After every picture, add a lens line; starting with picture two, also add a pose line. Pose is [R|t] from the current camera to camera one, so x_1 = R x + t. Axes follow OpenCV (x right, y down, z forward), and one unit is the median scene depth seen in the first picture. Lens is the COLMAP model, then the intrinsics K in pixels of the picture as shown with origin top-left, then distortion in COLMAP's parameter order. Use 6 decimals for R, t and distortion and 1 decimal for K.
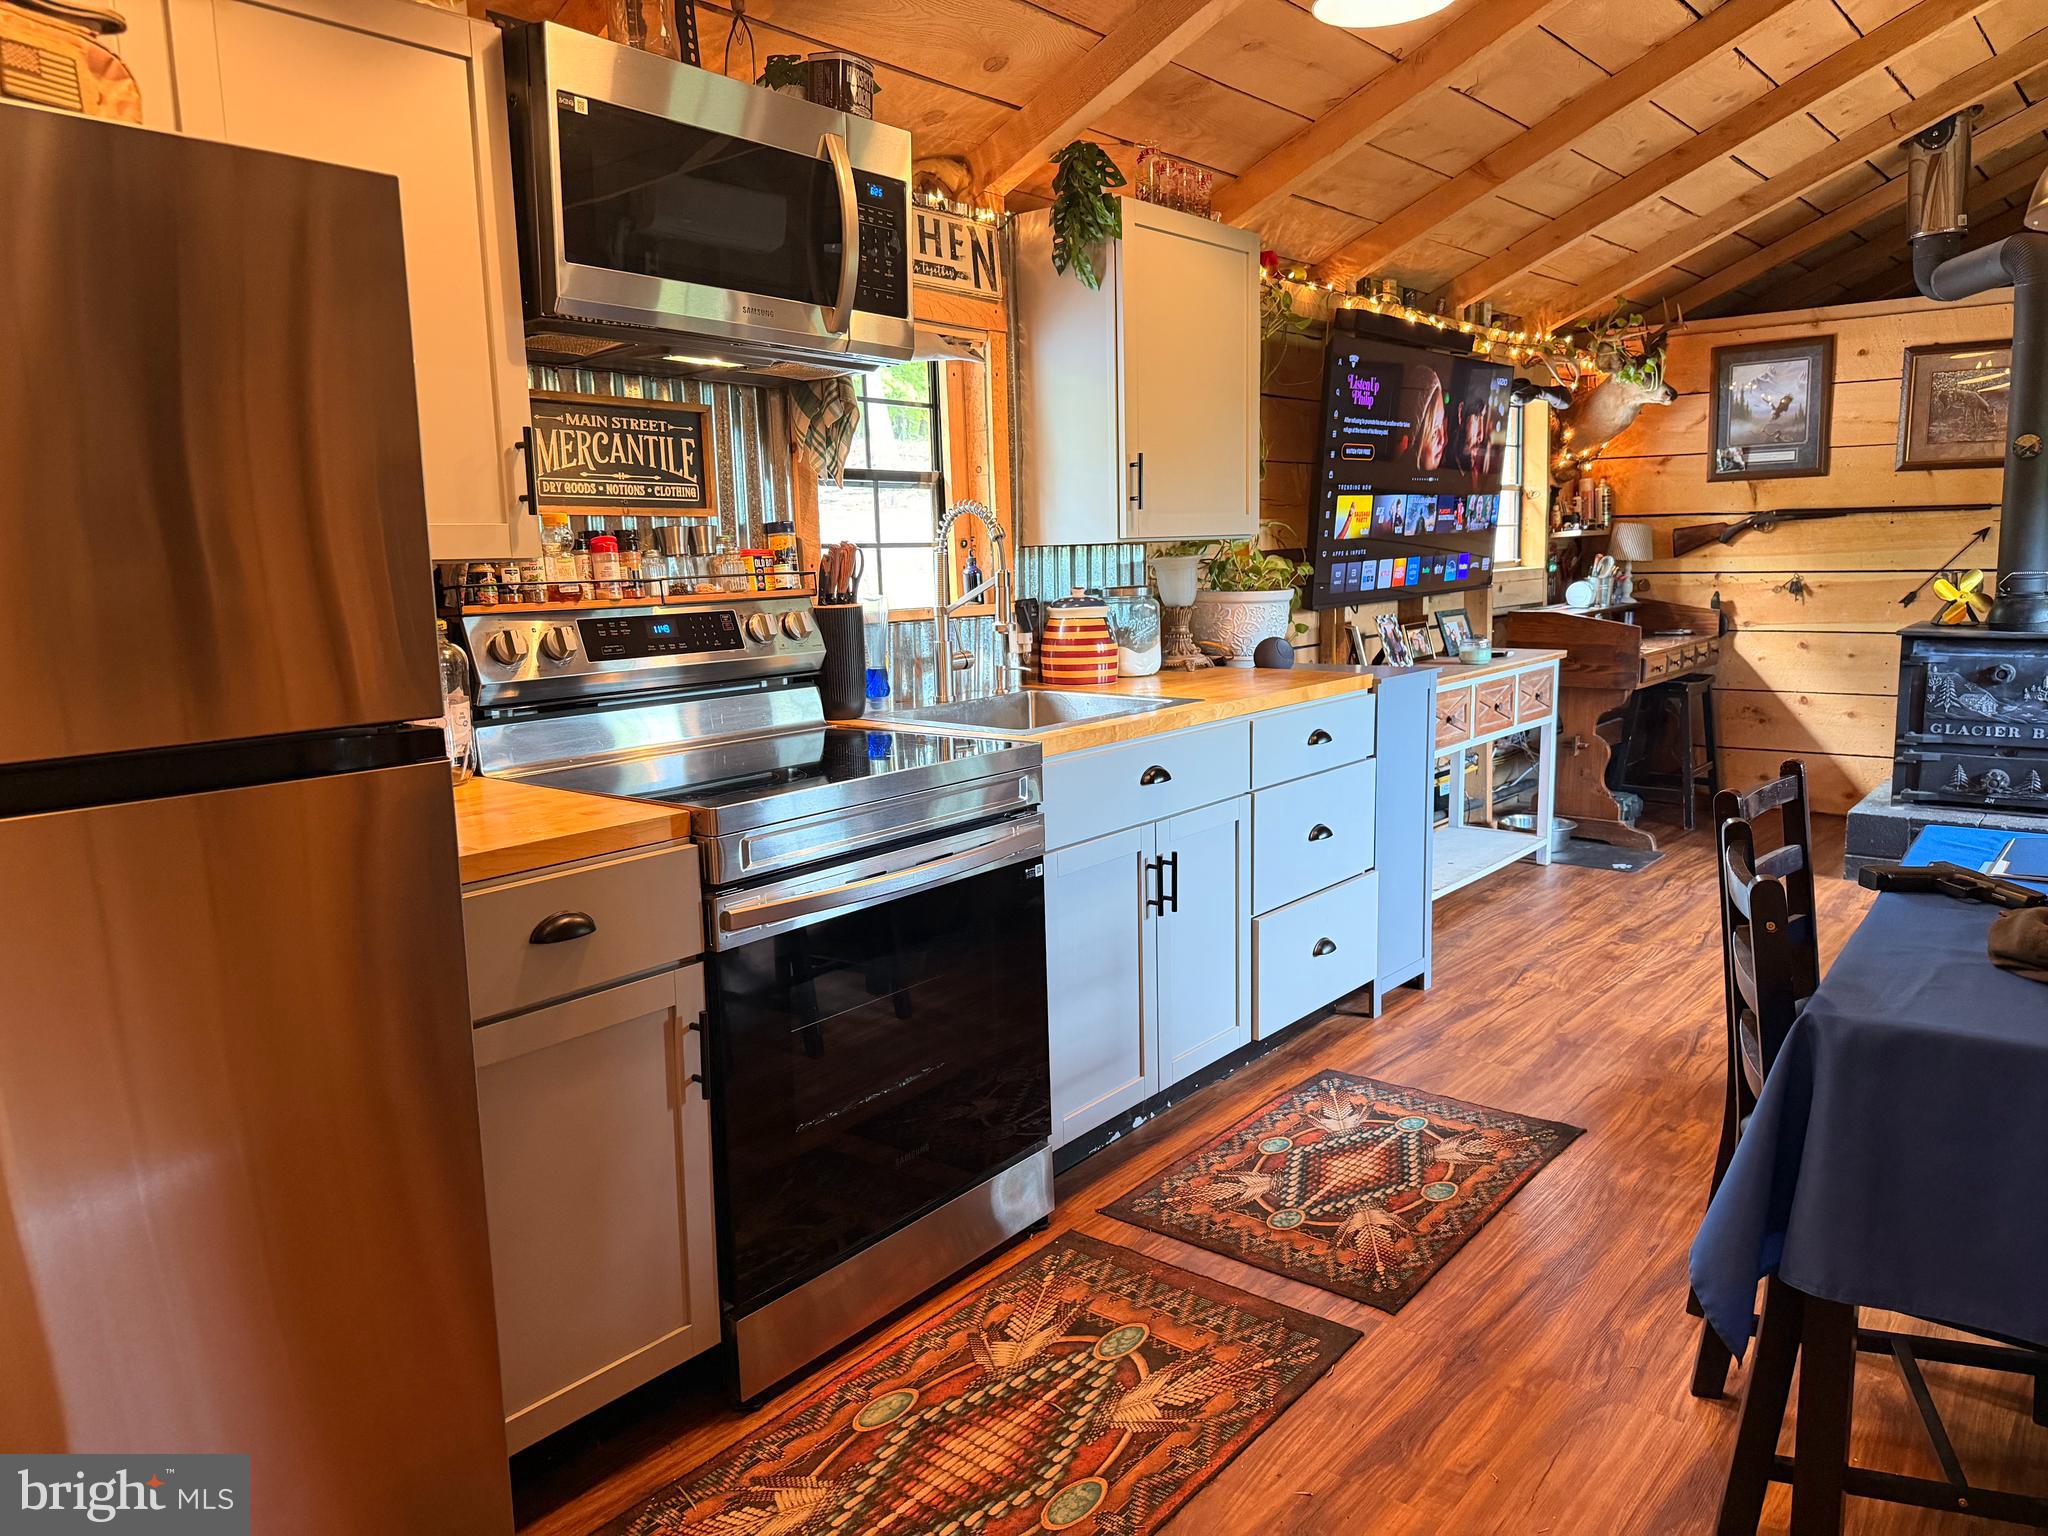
lens RADIAL K [[1471.3, 0, 1024.0], [0, 1471.3, 768.0], [0, 0, 1]] dist [0.064958, -0.098567]
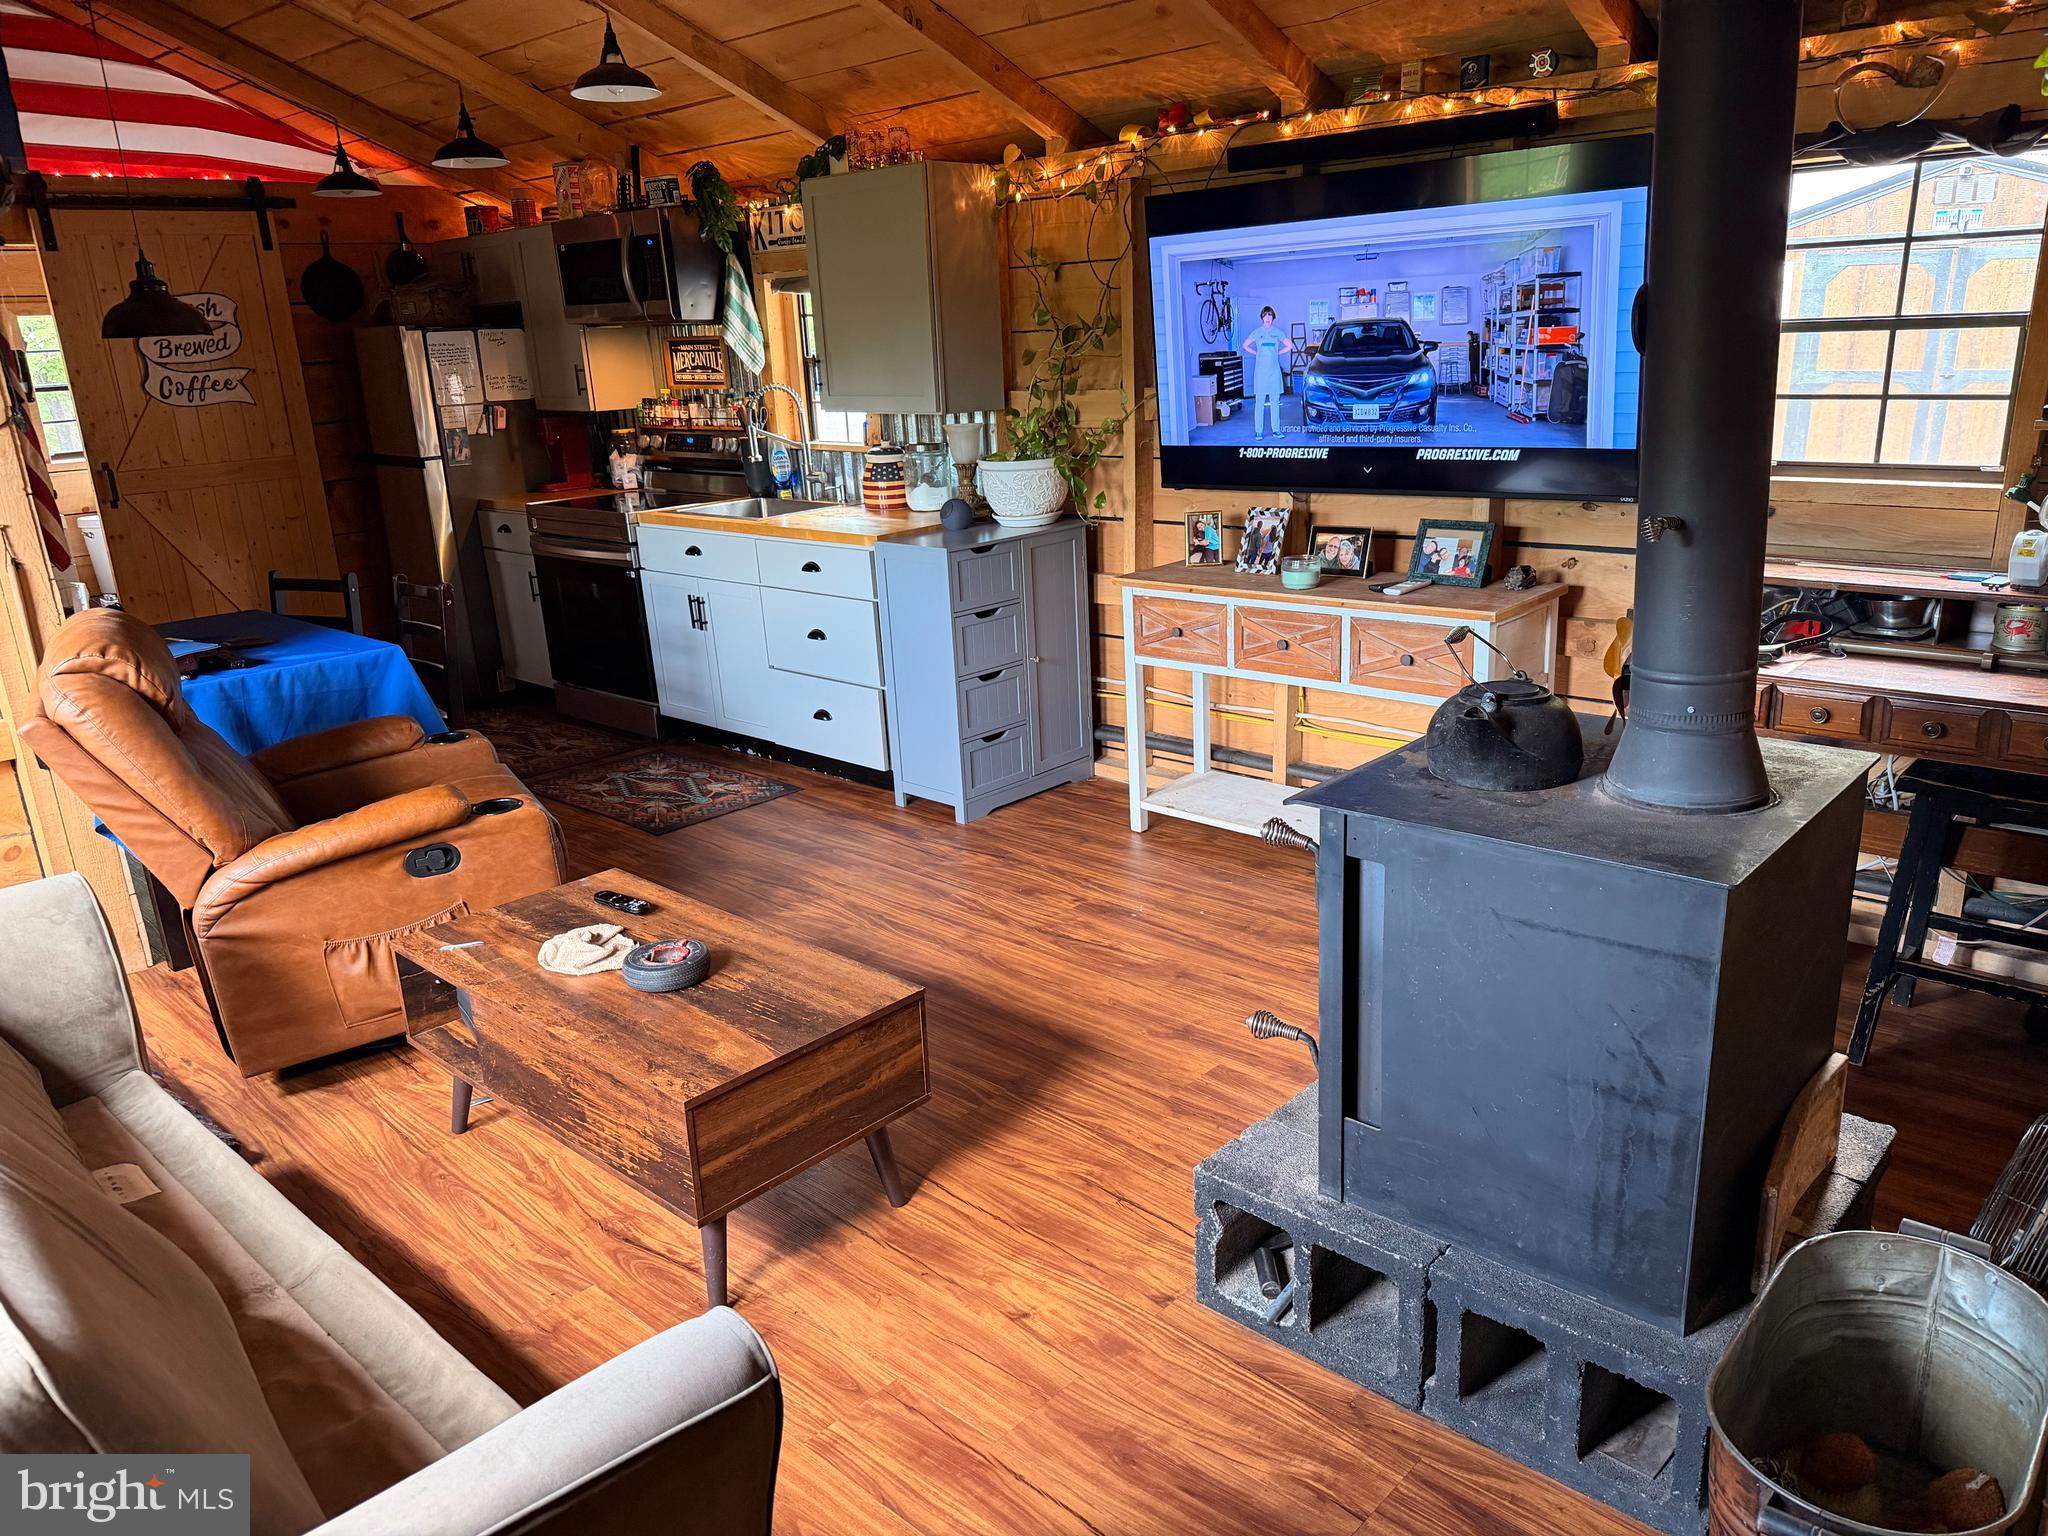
lens RADIAL K [[1471.3, 0, 1024.0], [0, 1471.3, 768.0], [0, 0, 1]] dist [0.064958, -0.098567]
pose [[-0.069238, 0.326778, -0.942562, 1.060720], [-0.100776, 0.937705, 0.332496, -0.222964], [0.992497, 0.118009, -0.031994, 0.844840]]
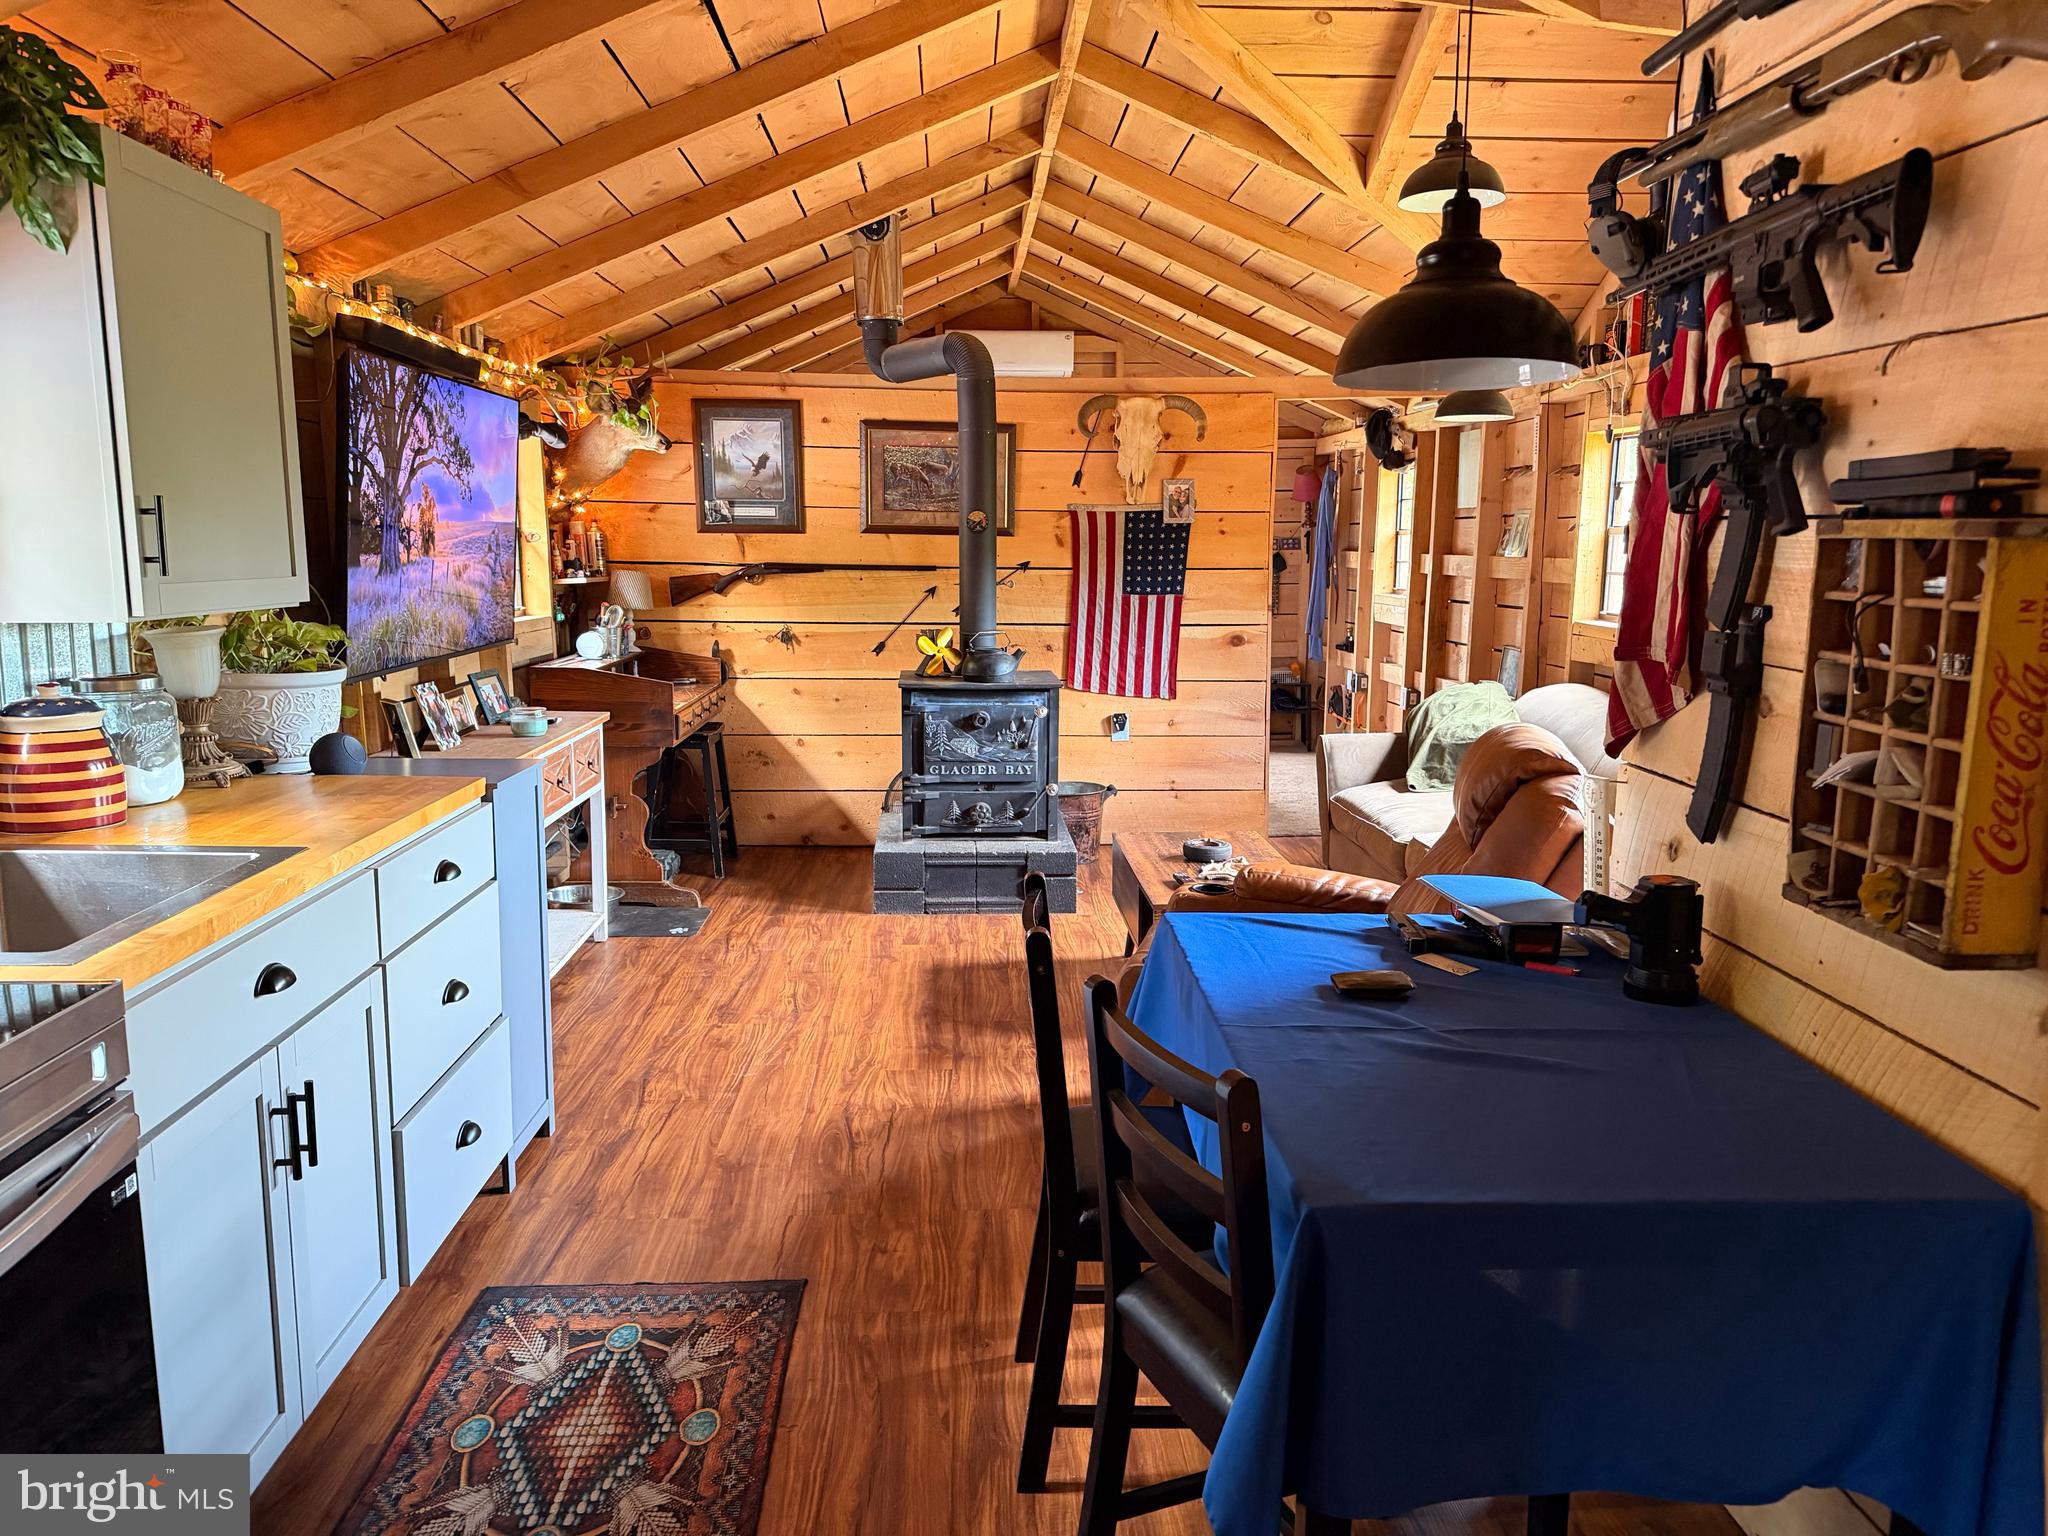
lens RADIAL K [[1447.6, 0, 1026.7], [0, 1447.6, 765.1], [0, 0, 1]] dist [0.122305, -0.163857]
pose [[0.742868, -0.069022, 0.665870, -0.058838], [0.072967, 0.997093, 0.021950, -0.047856], [-0.665449, 0.032281, 0.745745, 0.136414]]
